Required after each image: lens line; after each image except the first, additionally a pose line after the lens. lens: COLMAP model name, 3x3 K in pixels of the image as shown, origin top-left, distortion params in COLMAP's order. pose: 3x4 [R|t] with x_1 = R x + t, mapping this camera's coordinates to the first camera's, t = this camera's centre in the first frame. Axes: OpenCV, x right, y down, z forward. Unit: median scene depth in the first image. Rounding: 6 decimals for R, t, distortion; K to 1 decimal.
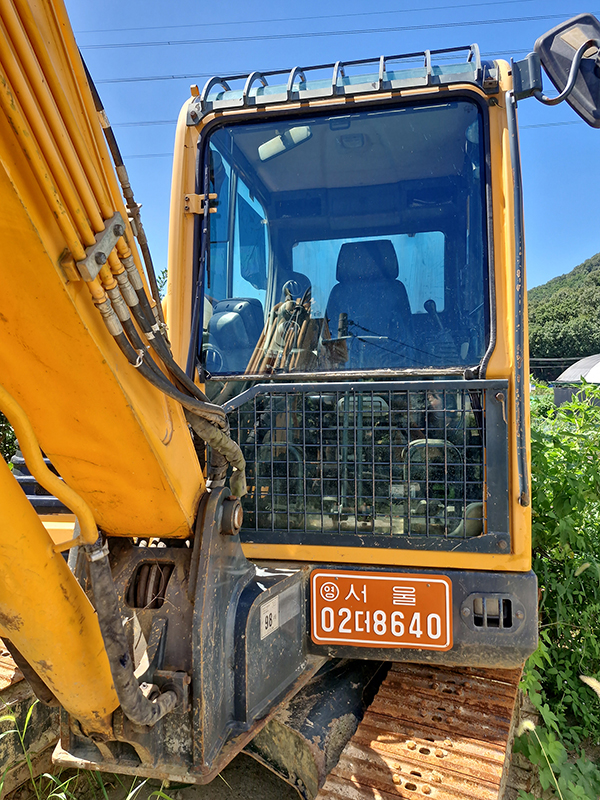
lens RADIAL K [[558.3, 0, 297.8], [0, 558.3, 397.4], [0, 0, 1]] dist [0.013182, -0.016925]
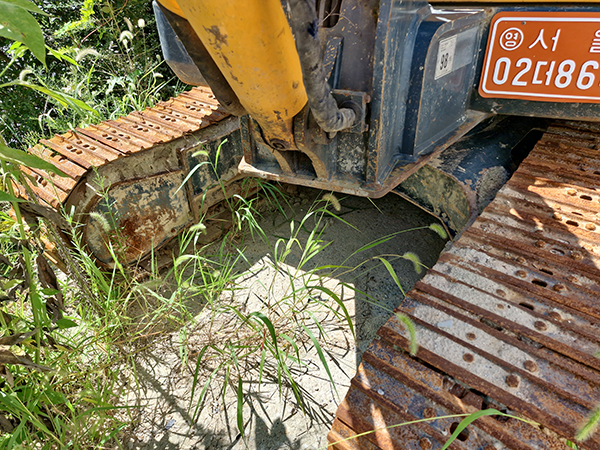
lens RADIAL K [[403.1, 0, 299.6], [0, 403.1, 224.1], [0, 0, 1]] dist [-0.007969, -0.007248]
pose [[0.974802, 0.101713, -0.198535, -0.123897], [0.023753, 0.837612, 0.545749, 0.253489], [0.221805, -0.536713, 0.814090, 0.259133]]
